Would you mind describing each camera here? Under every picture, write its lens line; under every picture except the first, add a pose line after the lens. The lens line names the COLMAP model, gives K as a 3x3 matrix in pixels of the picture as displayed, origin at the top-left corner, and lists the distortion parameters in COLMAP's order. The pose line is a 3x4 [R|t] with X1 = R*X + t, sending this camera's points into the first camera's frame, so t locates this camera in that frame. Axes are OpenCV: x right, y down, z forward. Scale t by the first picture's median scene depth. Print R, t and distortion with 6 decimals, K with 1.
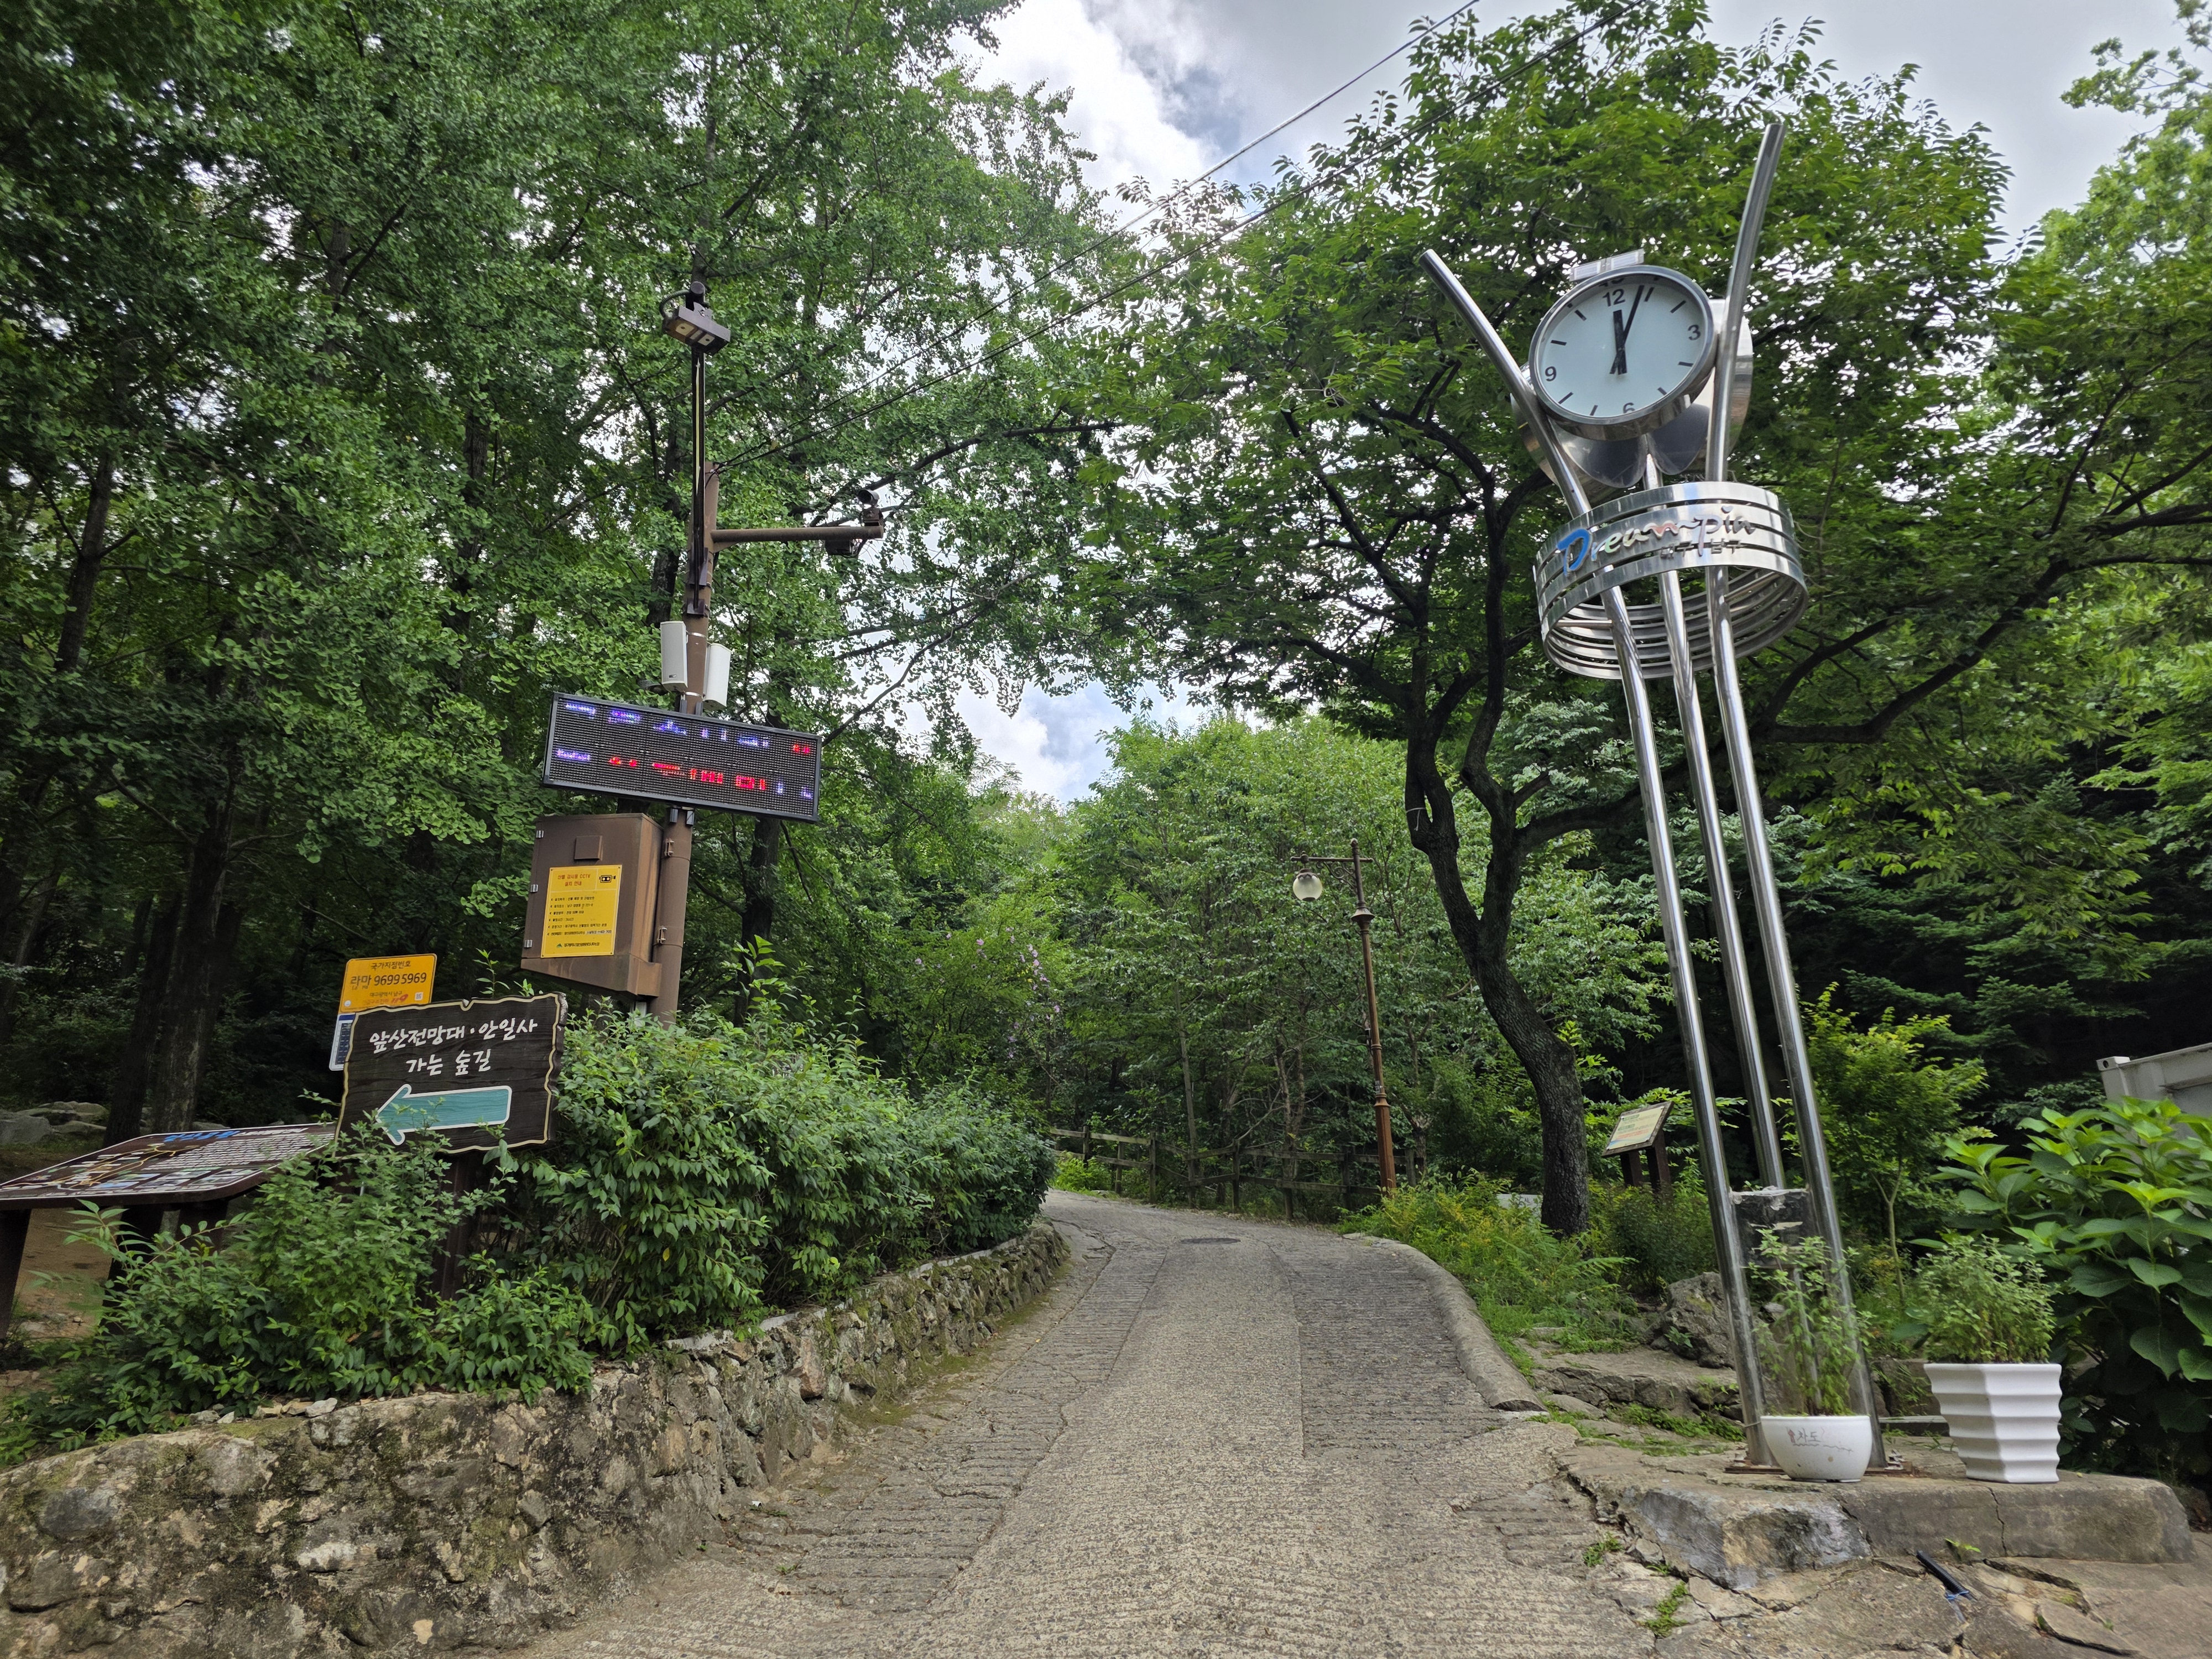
lens RADIAL K [[1476.4, 0, 1108.0], [0, 1476.4, 861.1], [0, 0, 1]] dist [0.058445, -0.048560]
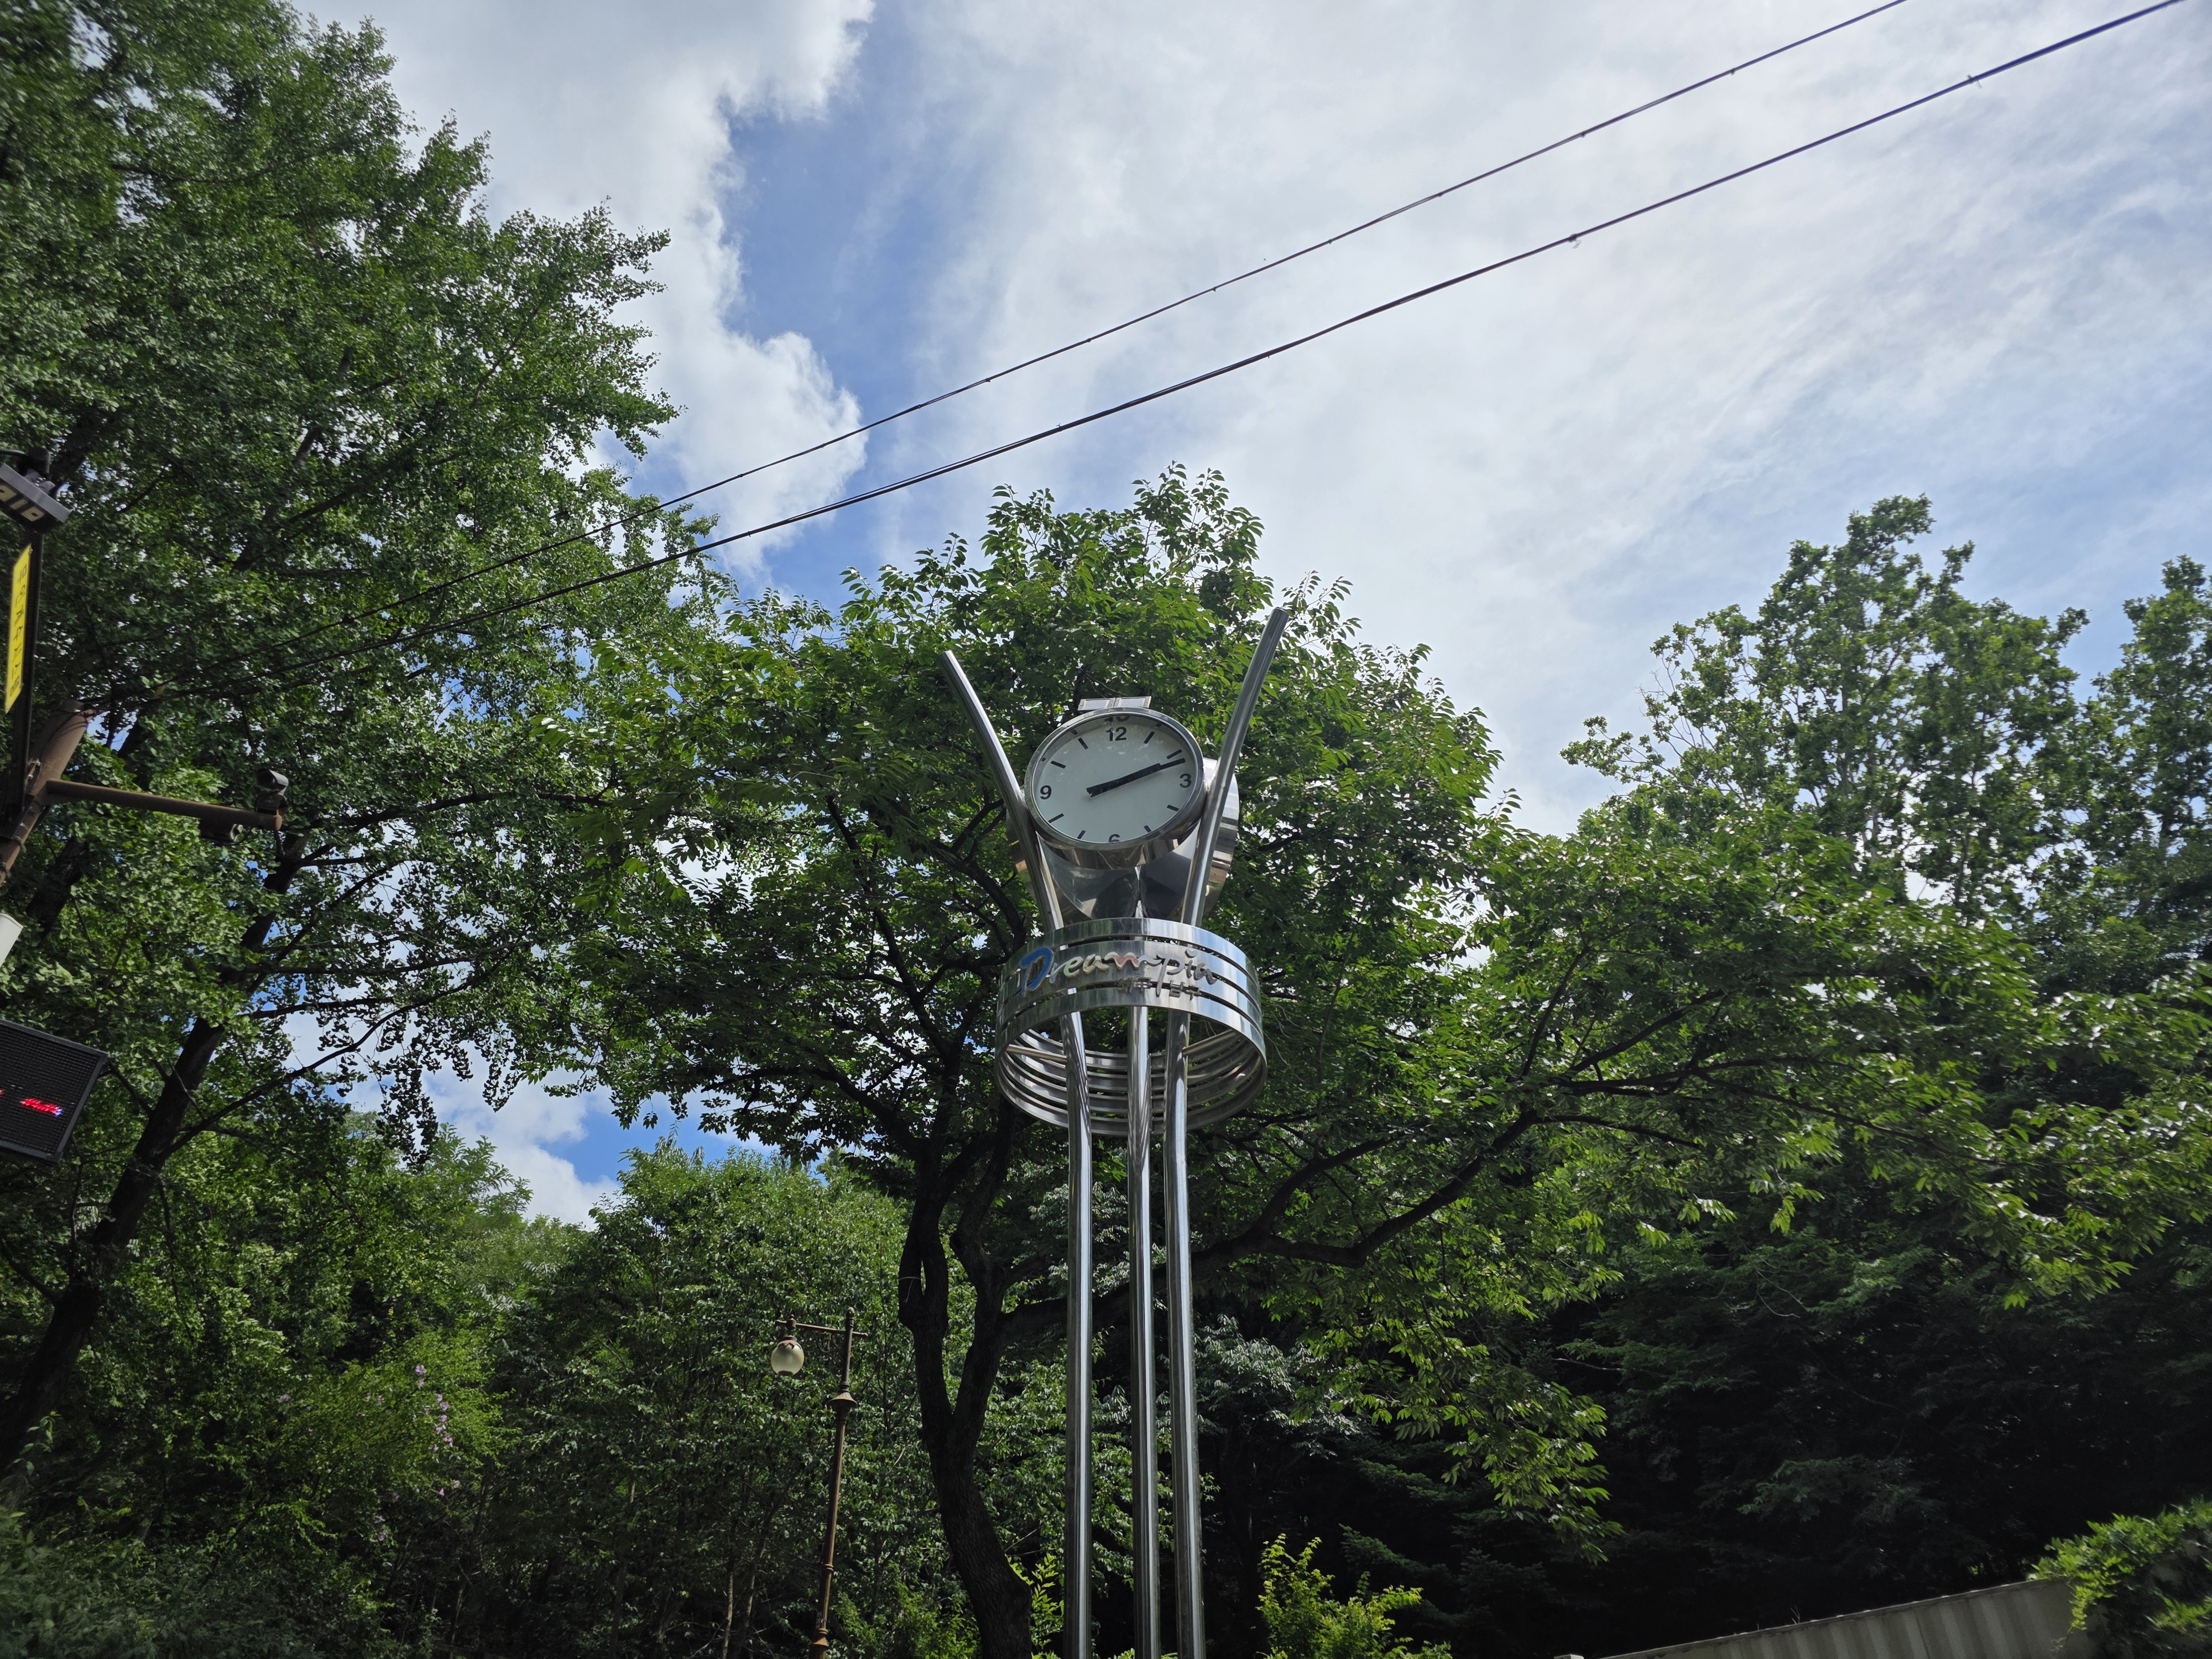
lens RADIAL K [[1476.4, 0, 1108.0], [0, 1476.4, 861.1], [0, 0, 1]] dist [0.058445, -0.048560]
pose [[0.950213, 0.209771, 0.230416, 0.069179], [-0.127773, 0.936736, -0.325882, 0.007317], [-0.284199, 0.280217, 0.916902, 0.077441]]
